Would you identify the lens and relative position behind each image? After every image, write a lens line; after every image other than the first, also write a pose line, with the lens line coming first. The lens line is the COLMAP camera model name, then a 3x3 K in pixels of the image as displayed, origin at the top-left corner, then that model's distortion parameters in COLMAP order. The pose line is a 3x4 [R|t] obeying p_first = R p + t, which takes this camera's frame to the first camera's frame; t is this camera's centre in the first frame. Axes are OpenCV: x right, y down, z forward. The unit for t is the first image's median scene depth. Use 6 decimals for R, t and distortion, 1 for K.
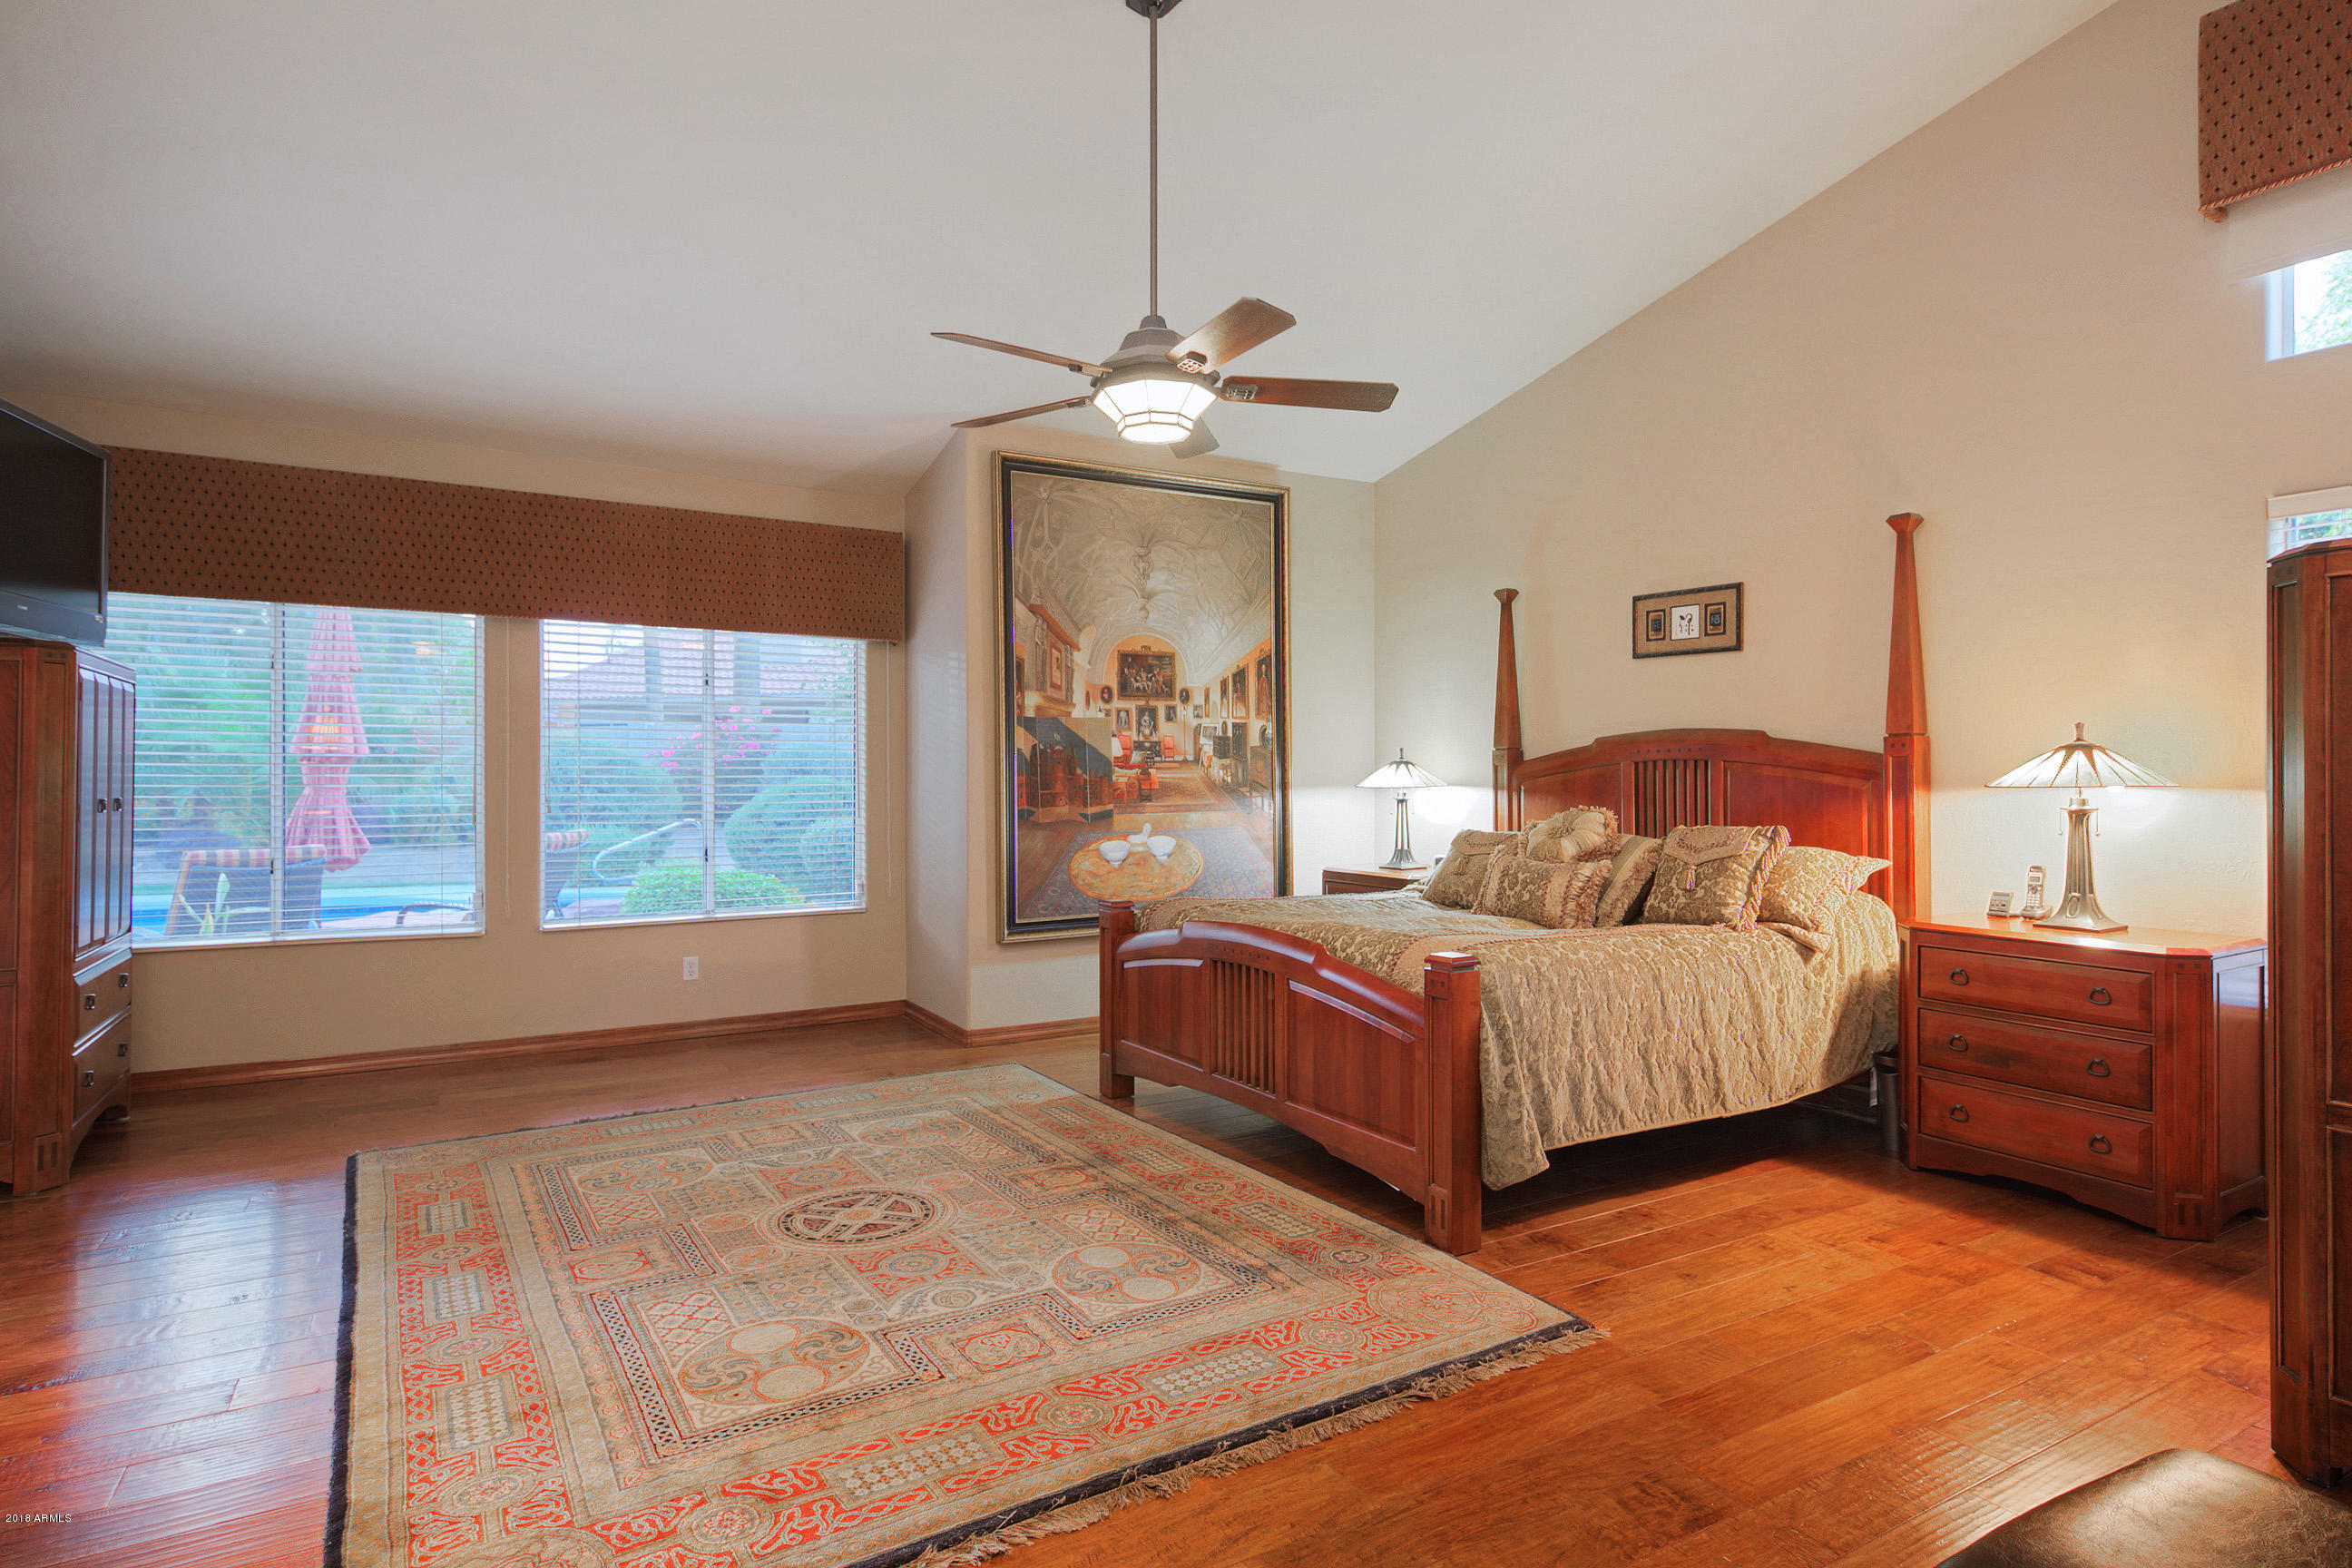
lens RADIAL K [[1269.7, 0, 1182.3], [0, 1269.7, 771.2], [0, 0, 1]] dist [0.037389, 0.000268]
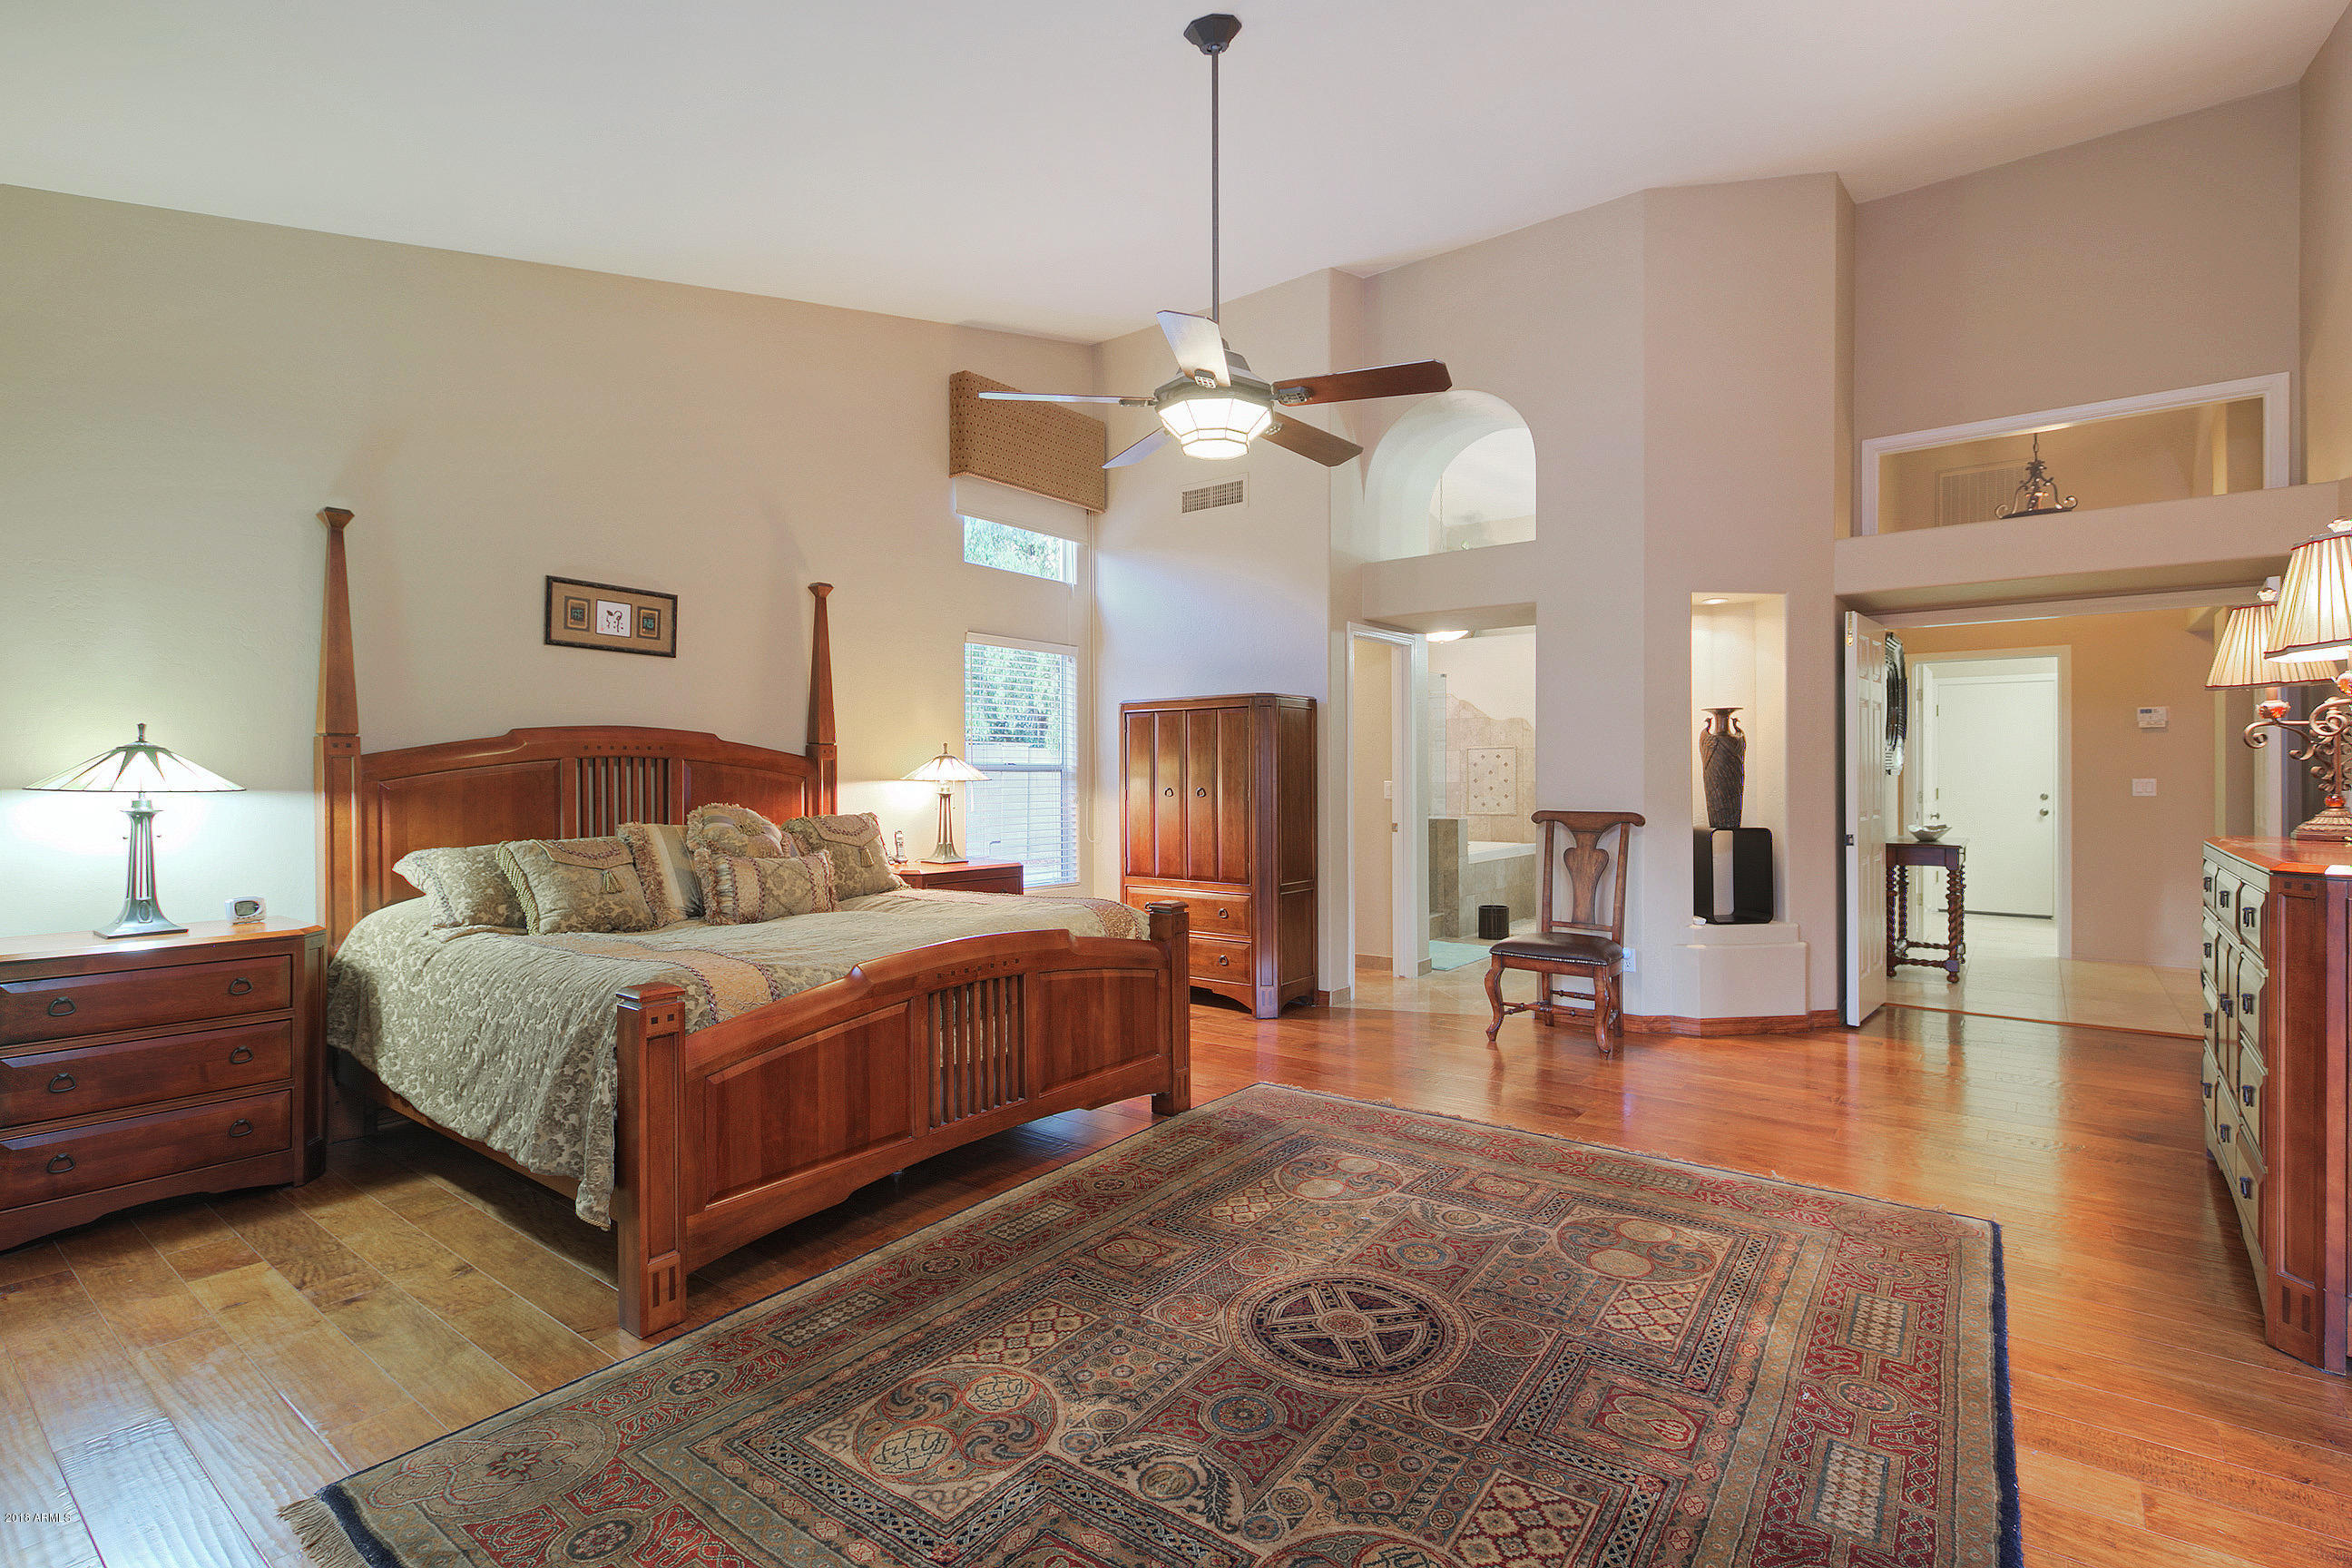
lens RADIAL K [[1132.4, 0, 1185.7], [0, 1132.4, 785.0], [0, 0, 1]] dist [0.009962, -0.000655]
pose [[-0.391218, -0.003407, 0.920292, -0.798104], [0.002600, 0.999985, 0.004807, 0.012548], [-0.920295, 0.004274, -0.391203, 1.270866]]
